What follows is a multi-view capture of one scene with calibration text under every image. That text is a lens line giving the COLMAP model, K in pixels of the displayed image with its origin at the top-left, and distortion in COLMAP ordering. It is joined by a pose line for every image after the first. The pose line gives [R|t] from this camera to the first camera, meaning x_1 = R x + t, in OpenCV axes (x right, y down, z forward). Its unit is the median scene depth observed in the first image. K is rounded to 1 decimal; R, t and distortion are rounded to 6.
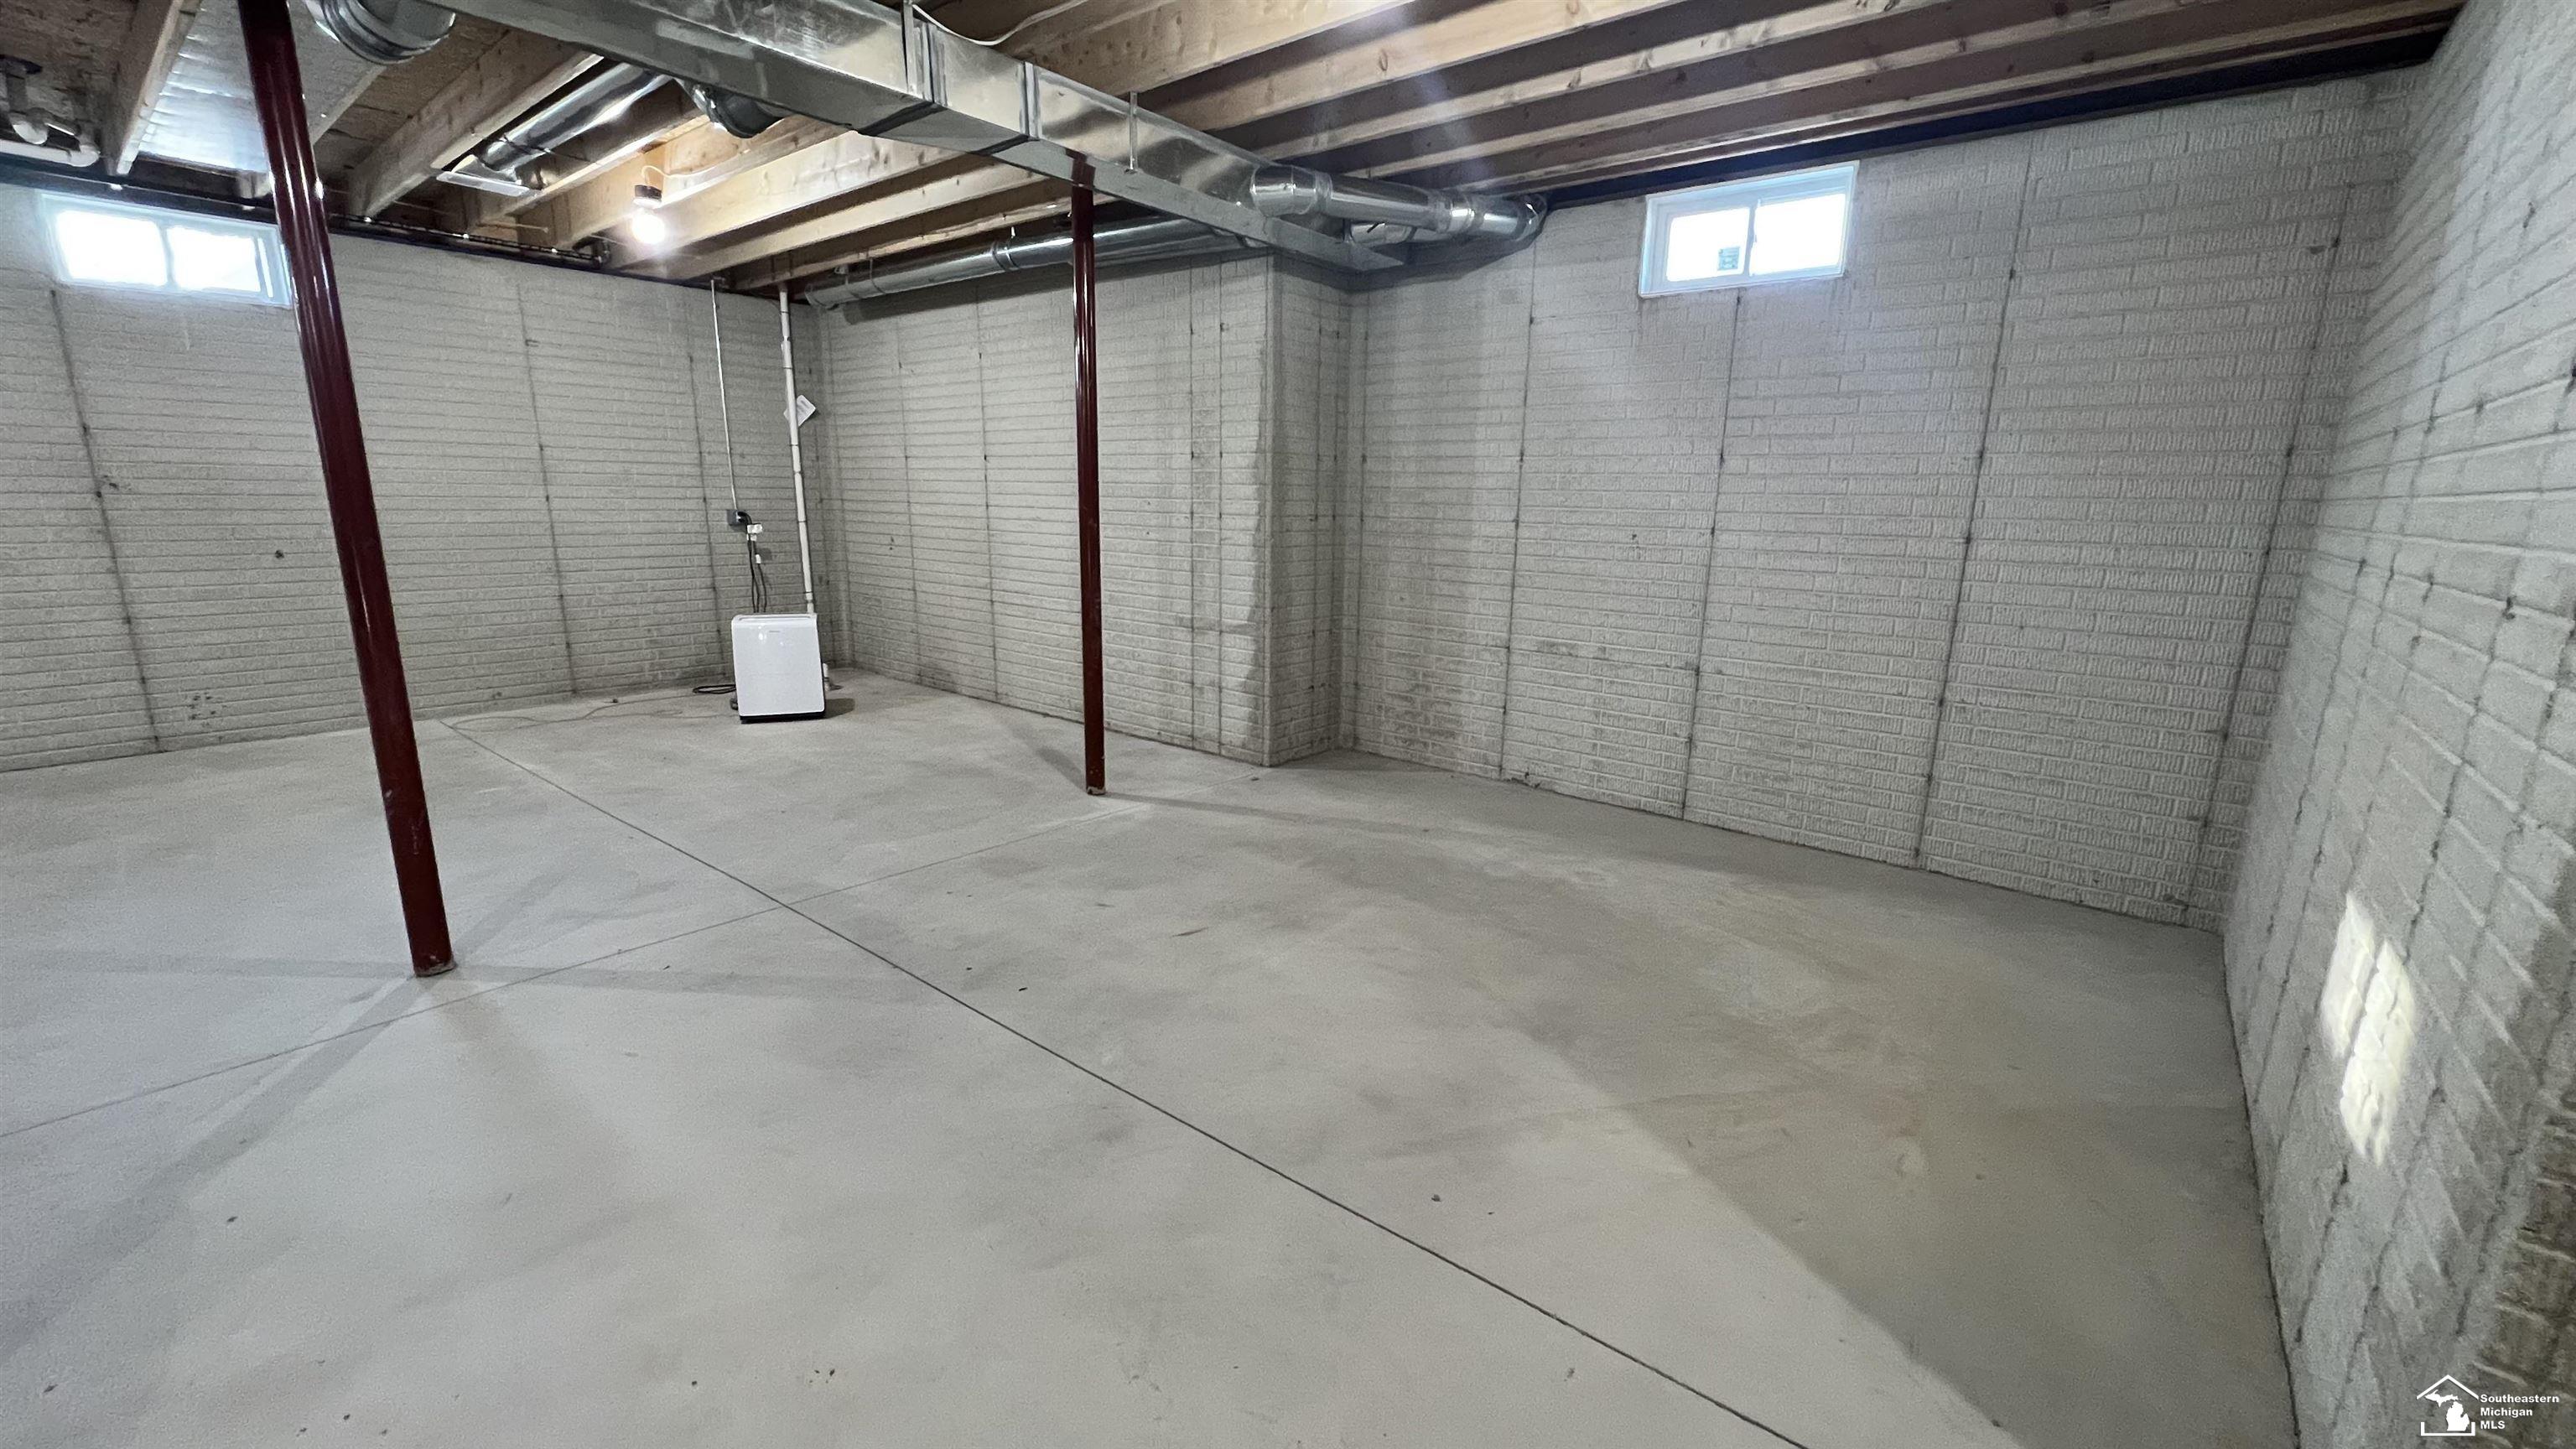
lens RADIAL K [[1024.1, 0, 1292.0], [0, 1024.1, 723.3], [0, 0, 1]] dist [0.000411, -0.000314]
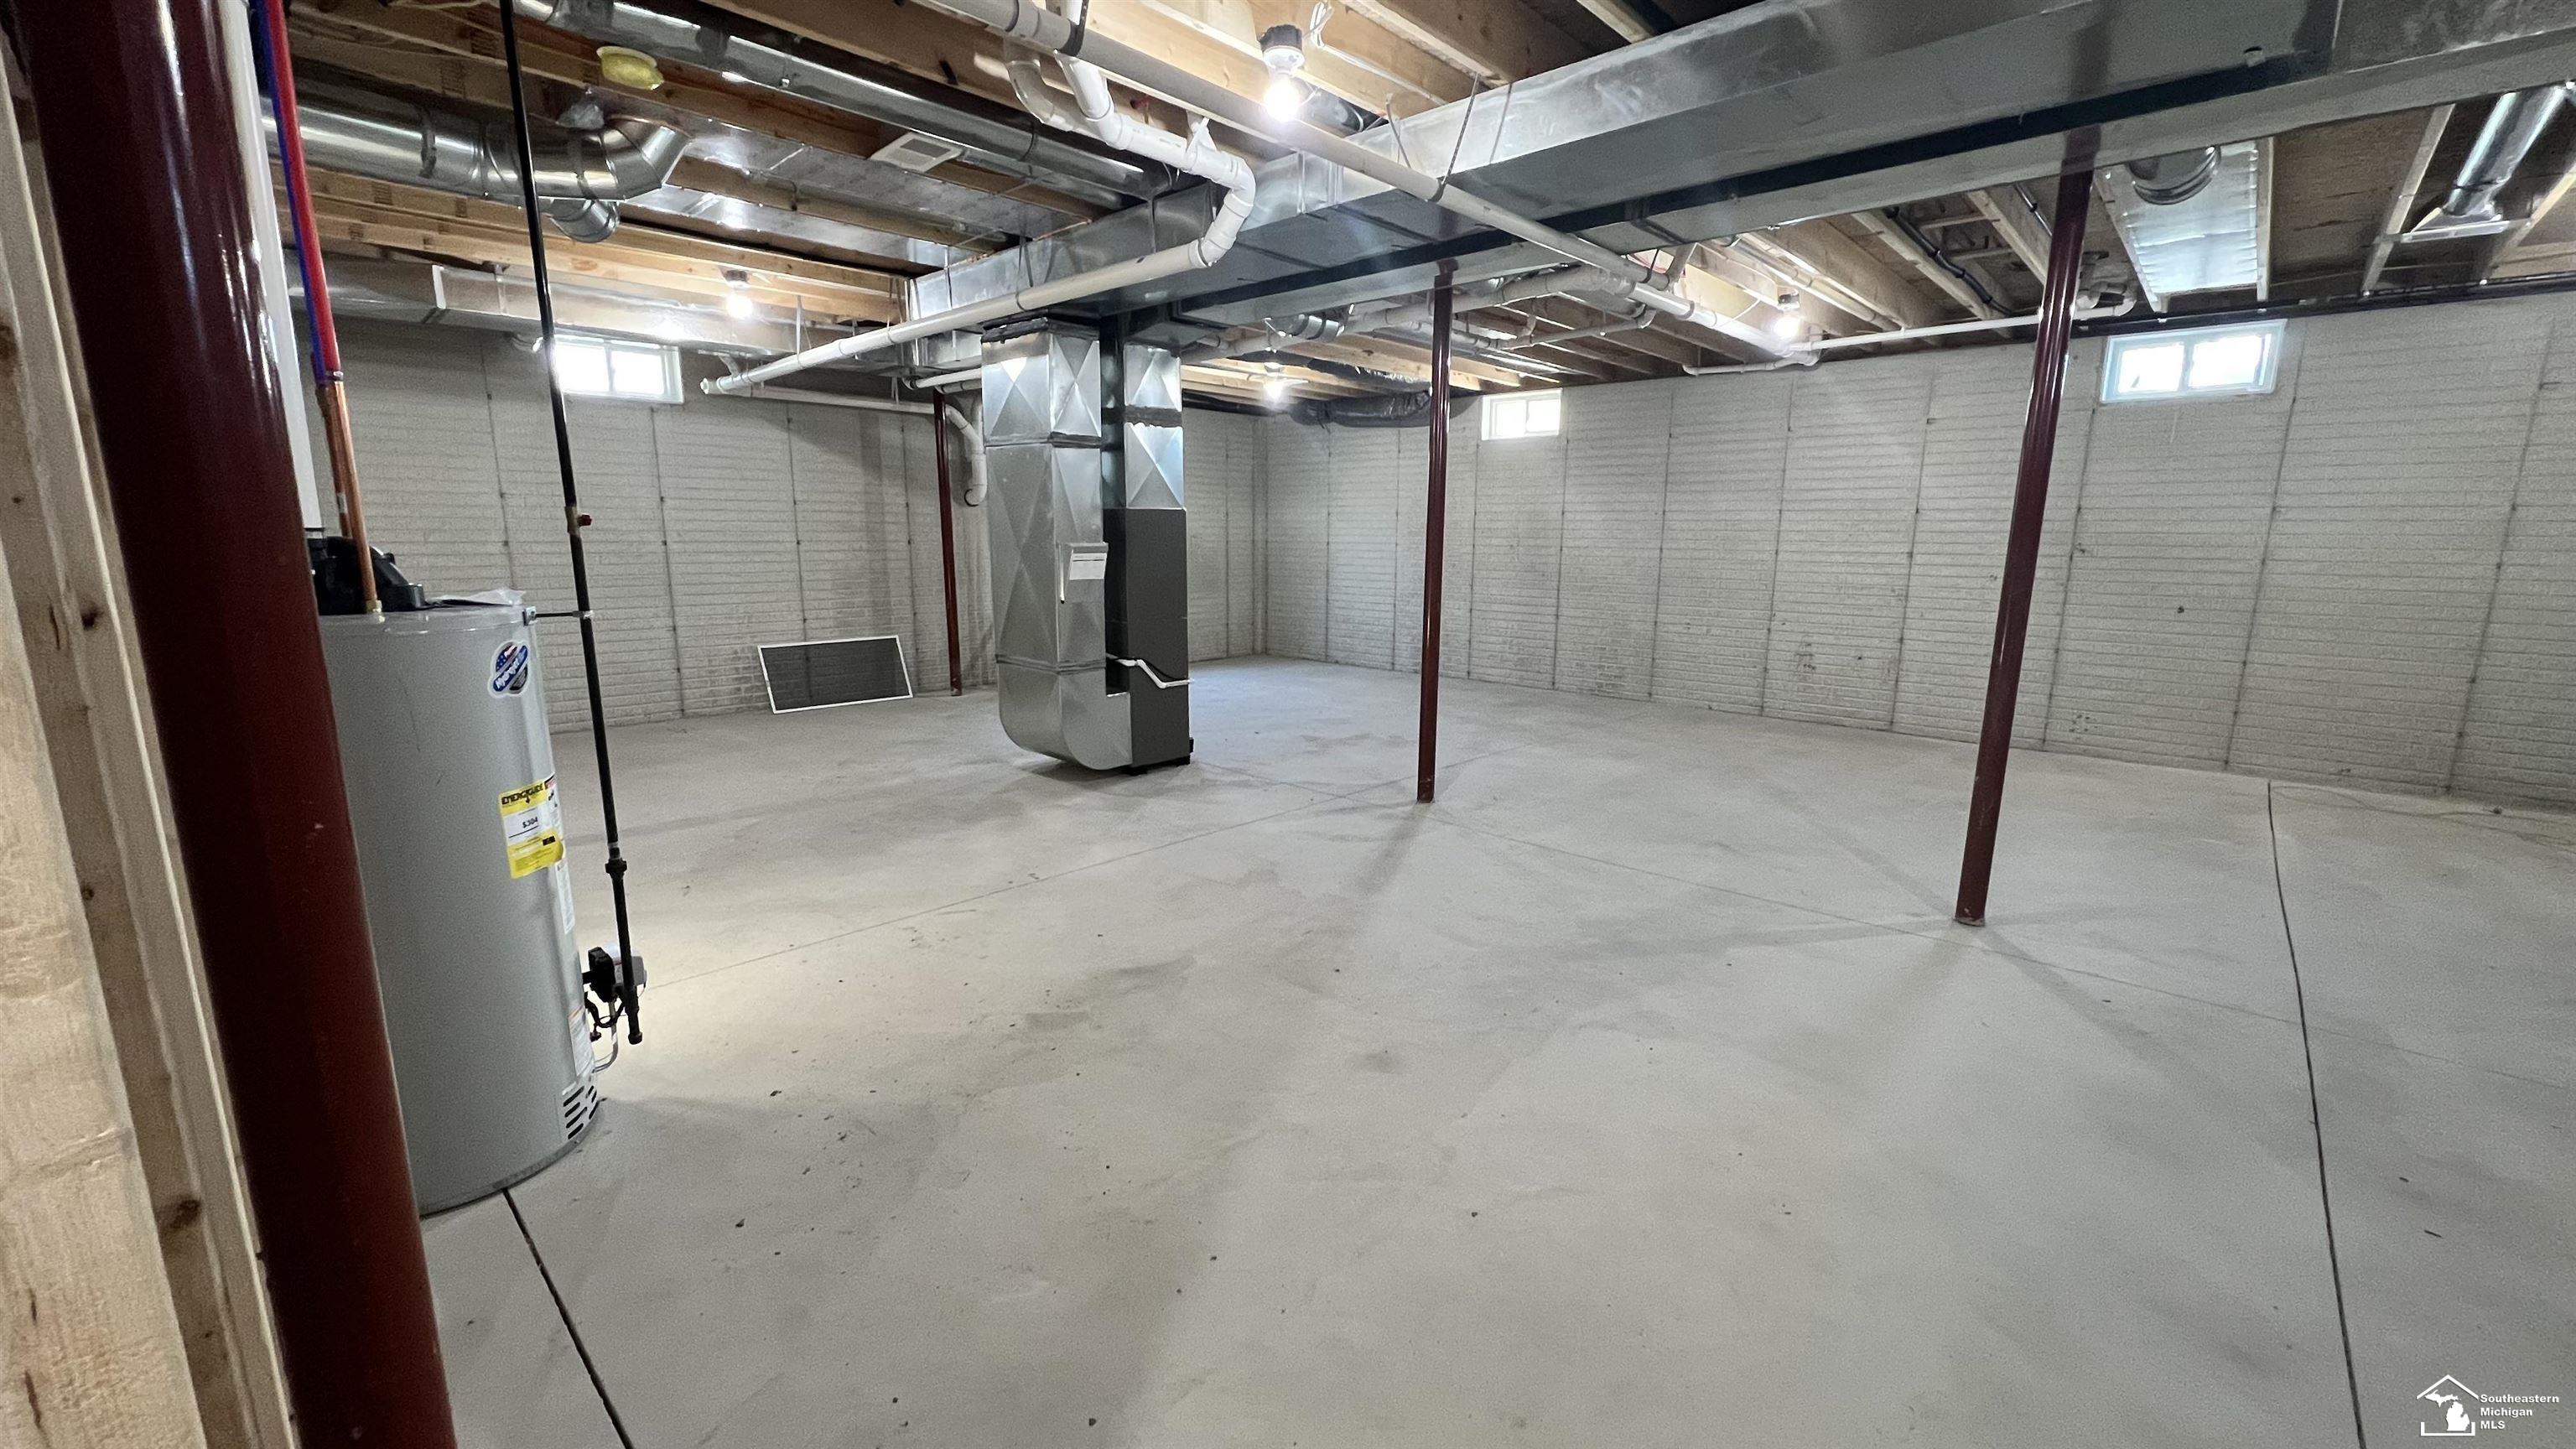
lens RADIAL K [[1024.1, 0, 1291.1], [0, 1024.1, 725.7], [0, 0, 1]] dist [0.000411, -0.000314]
pose [[-0.064172, 0.166725, -0.983913, 0.427284], [-0.228471, 0.957304, 0.177118, -0.026145], [0.971433, 0.236162, -0.023340, 0.146526]]
